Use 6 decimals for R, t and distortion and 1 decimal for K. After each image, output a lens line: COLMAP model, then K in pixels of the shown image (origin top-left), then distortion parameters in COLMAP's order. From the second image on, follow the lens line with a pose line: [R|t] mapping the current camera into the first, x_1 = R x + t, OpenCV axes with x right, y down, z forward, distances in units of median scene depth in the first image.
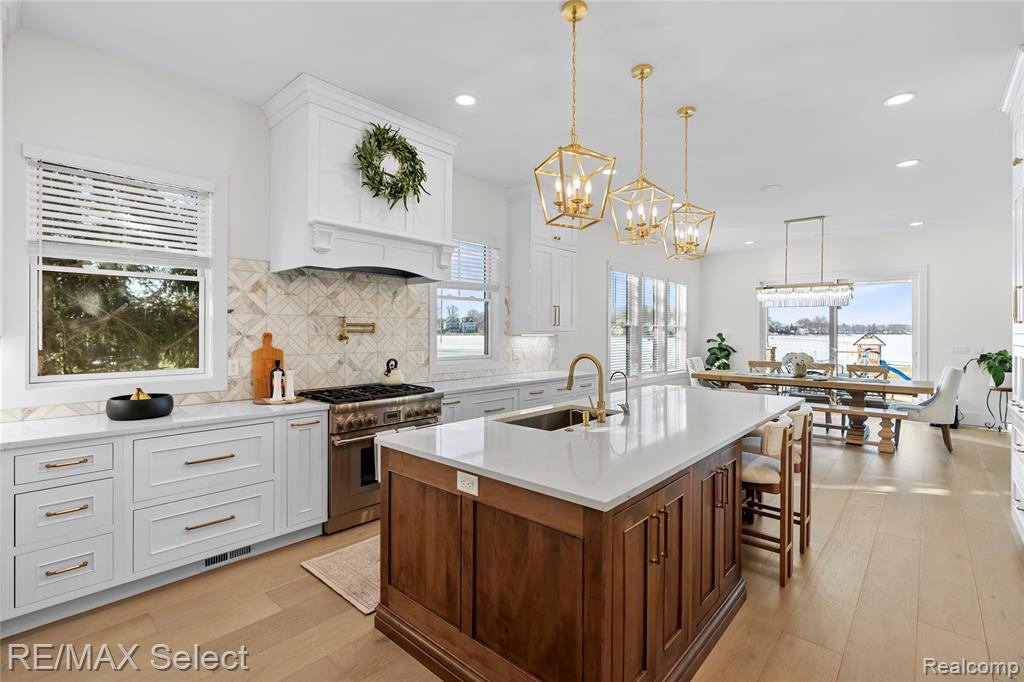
lens RADIAL K [[465.8, 0, 515.5], [0, 465.8, 331.6], [0, 0, 1]] dist [-0.000445, 0.000021]
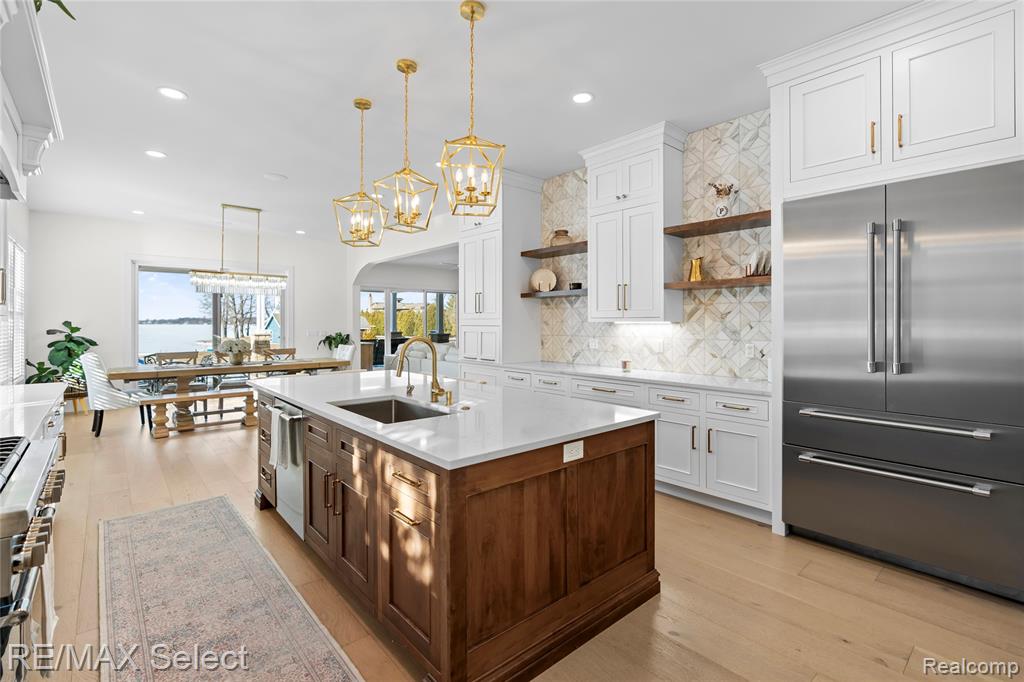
lens RADIAL K [[473.3, 0, 519.5], [0, 473.3, 318.8], [0, 0, 1]] dist [0.002255, 0.000126]
pose [[0.121948, -0.000472, 0.992536, -0.929644], [0.004137, 0.999991, -0.000033, 0.012024], [-0.992528, 0.004110, 0.121949, 0.756948]]
